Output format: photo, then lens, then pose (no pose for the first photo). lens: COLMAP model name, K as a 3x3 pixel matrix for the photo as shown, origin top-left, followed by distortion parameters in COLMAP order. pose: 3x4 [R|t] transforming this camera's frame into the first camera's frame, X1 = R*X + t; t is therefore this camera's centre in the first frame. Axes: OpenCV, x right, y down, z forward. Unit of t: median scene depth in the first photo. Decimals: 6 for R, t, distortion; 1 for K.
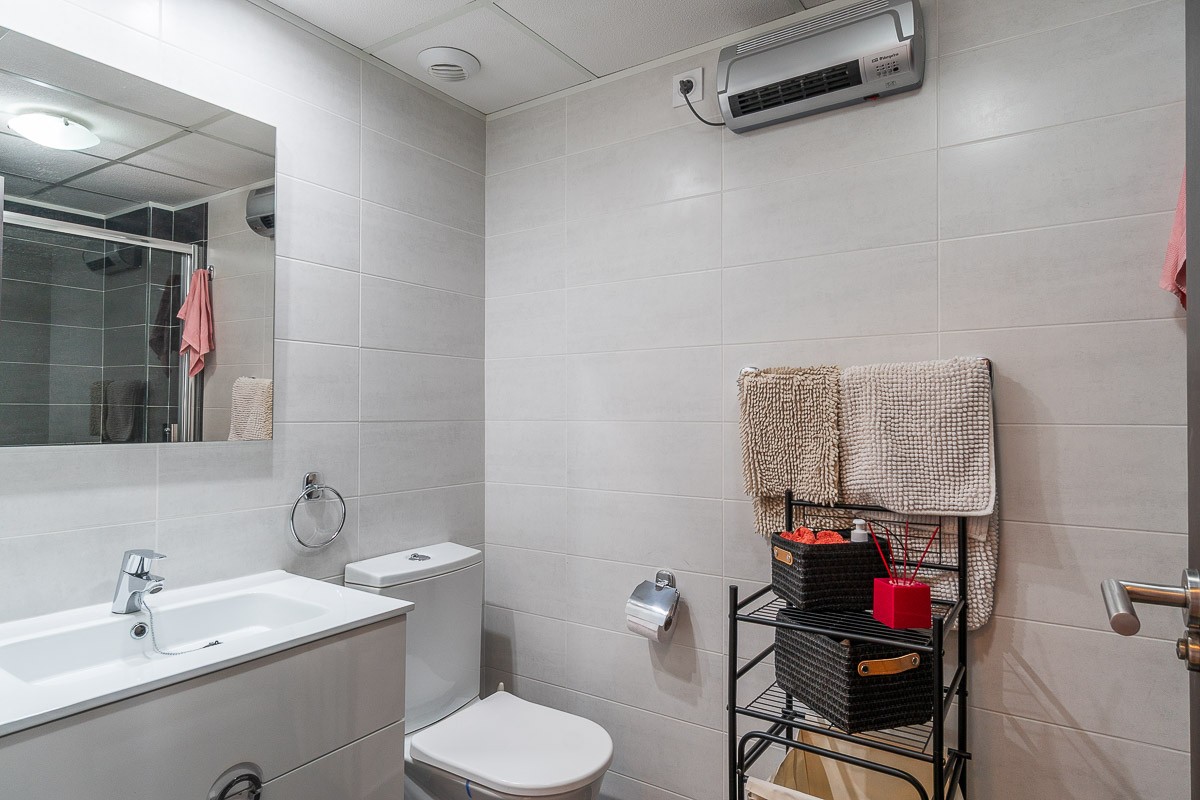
lens RADIAL K [[667.8, 0, 630.4], [0, 667.8, 407.5], [0, 0, 1]] dist [-0.005448, 0.000340]
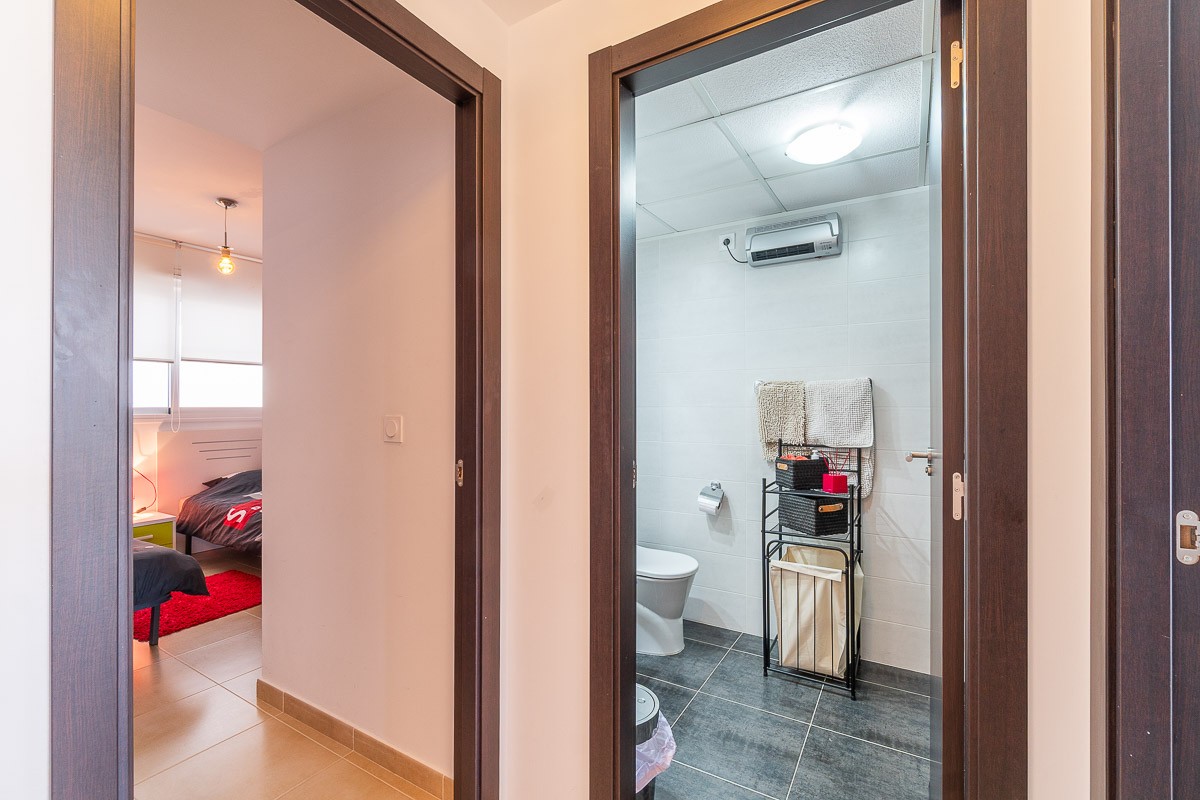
lens RADIAL K [[525.5, 0, 633.7], [0, 525.5, 403.1], [0, 0, 1]] dist [-0.023215, -0.000167]
pose [[0.996825, -0.004075, 0.079518, -0.401273], [0.003377, 0.999955, 0.008909, -0.007696], [-0.079551, -0.008612, 0.996794, -0.700020]]
